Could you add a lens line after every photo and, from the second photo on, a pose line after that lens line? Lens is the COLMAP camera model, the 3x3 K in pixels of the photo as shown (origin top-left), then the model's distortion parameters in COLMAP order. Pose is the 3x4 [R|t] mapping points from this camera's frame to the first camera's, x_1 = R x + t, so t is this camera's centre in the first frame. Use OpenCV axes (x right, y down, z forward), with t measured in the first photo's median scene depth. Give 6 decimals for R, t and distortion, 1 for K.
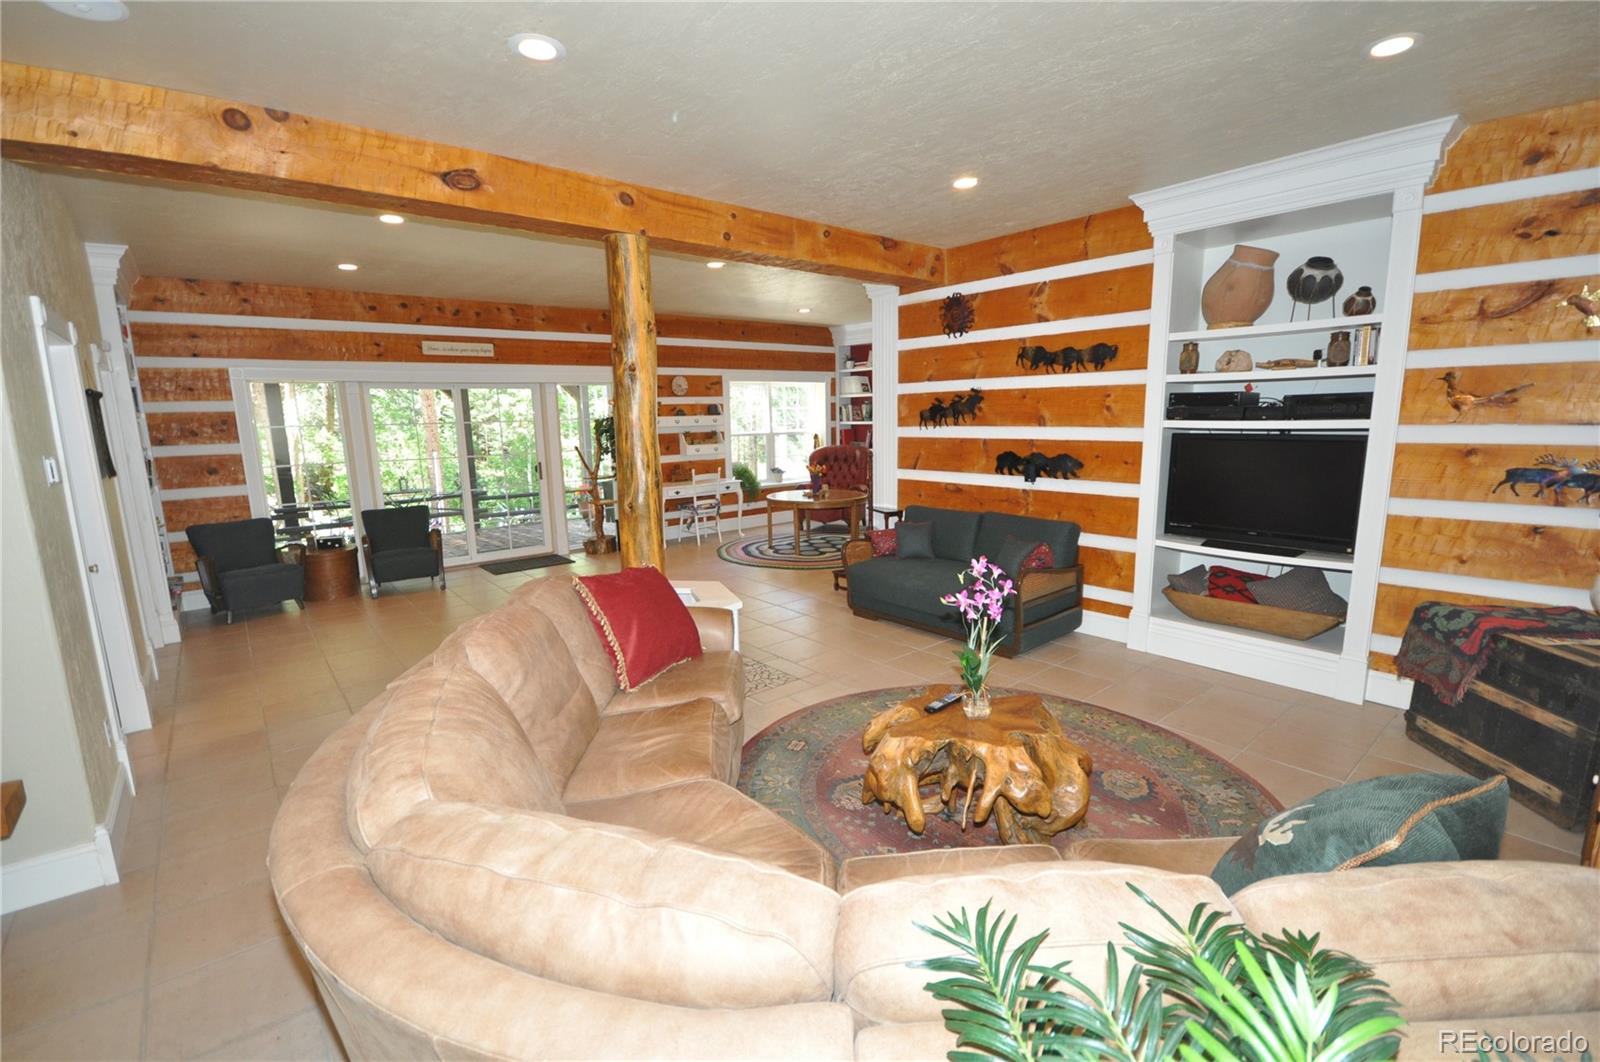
lens RADIAL K [[700.7, 0, 802.5], [0, 700.7, 529.0], [0, 0, 1]] dist [-0.005259, -0.001019]
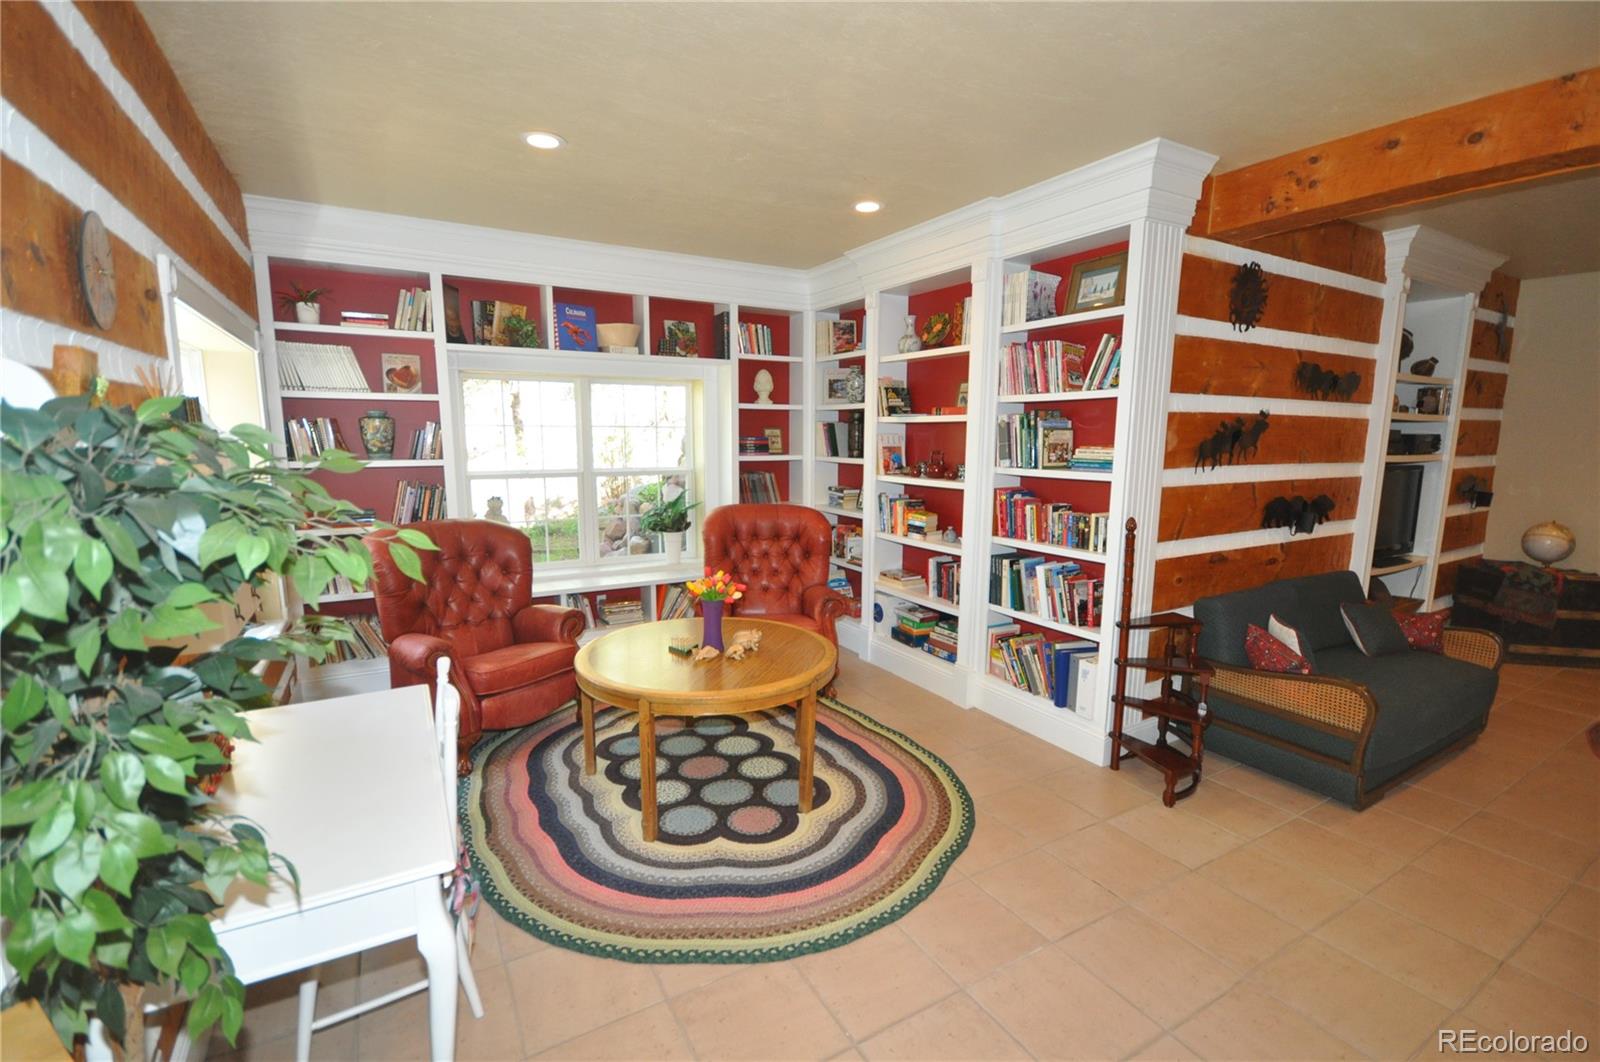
lens RADIAL K [[700.7, 0, 793.9], [0, 700.7, 536.5], [0, 0, 1]] dist [-0.005259, -0.001019]
pose [[0.176382, -0.118855, 0.977120, -0.418474], [0.152994, 0.983929, 0.092066, -0.168967], [-0.972359, 0.133254, 0.191732, 1.057824]]
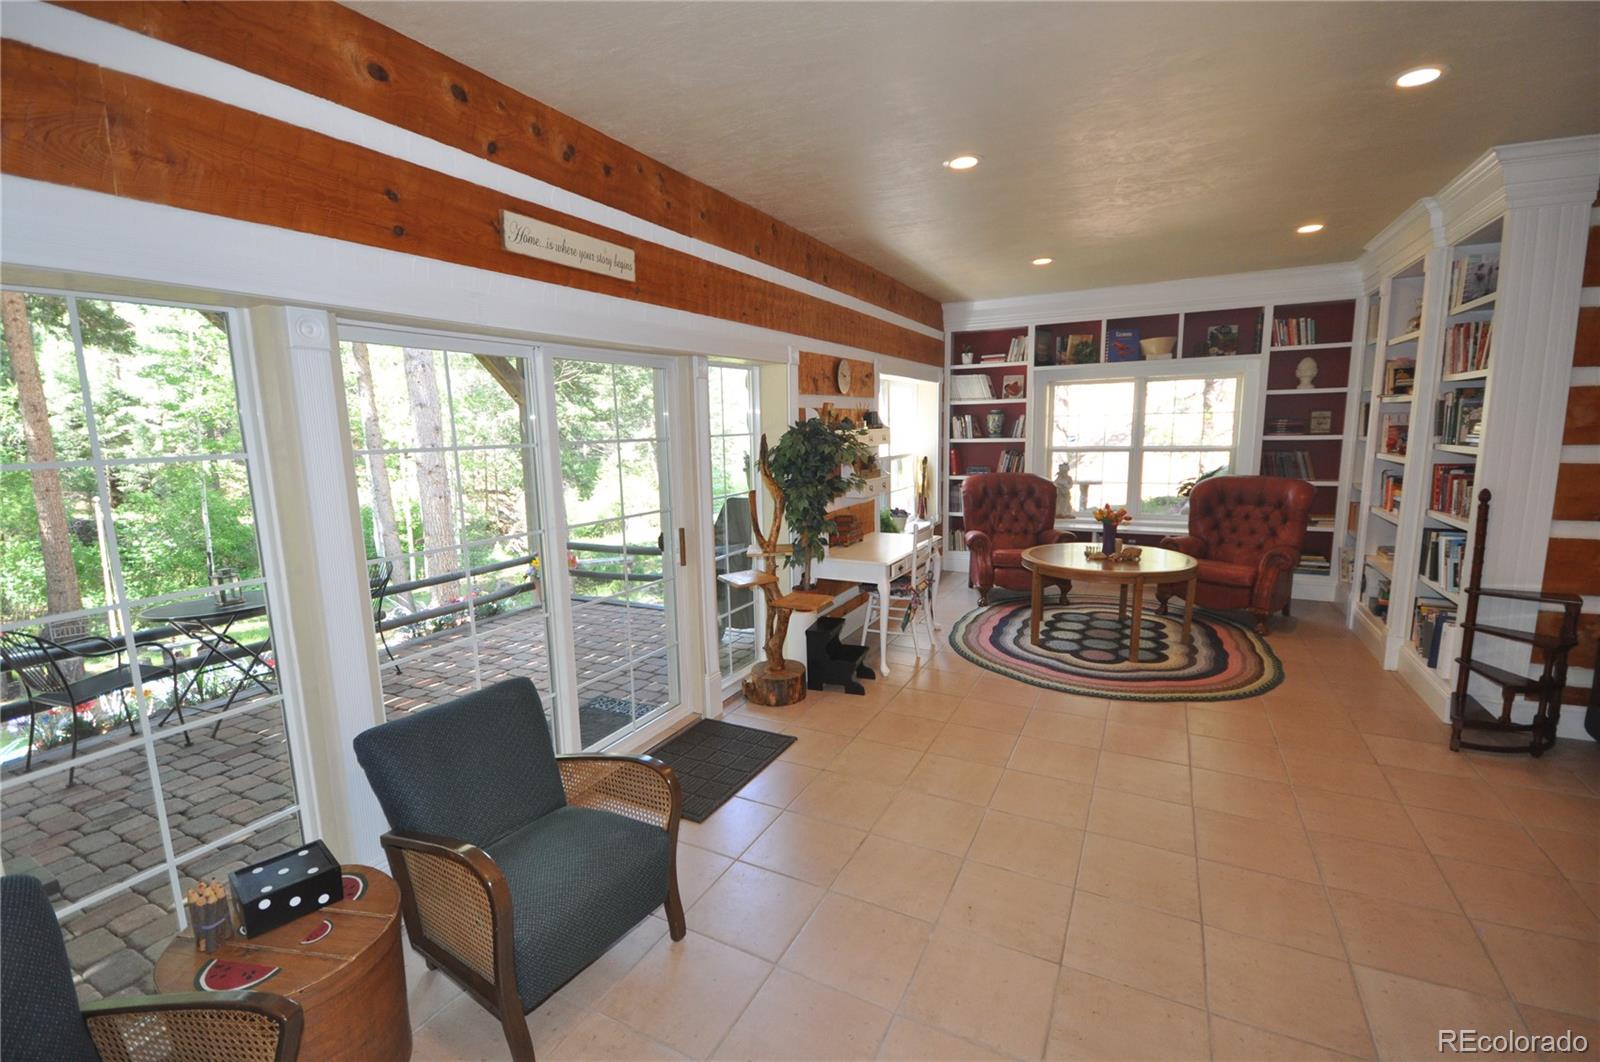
lens RADIAL K [[700.7, 0, 800.9], [0, 700.7, 537.8], [0, 0, 1]] dist [-0.005259, -0.001019]
pose [[0.924175, -0.057361, 0.377639, -0.561843], [0.063075, 0.998005, -0.002767, -0.096735], [-0.376726, 0.026377, 0.925949, 0.638257]]
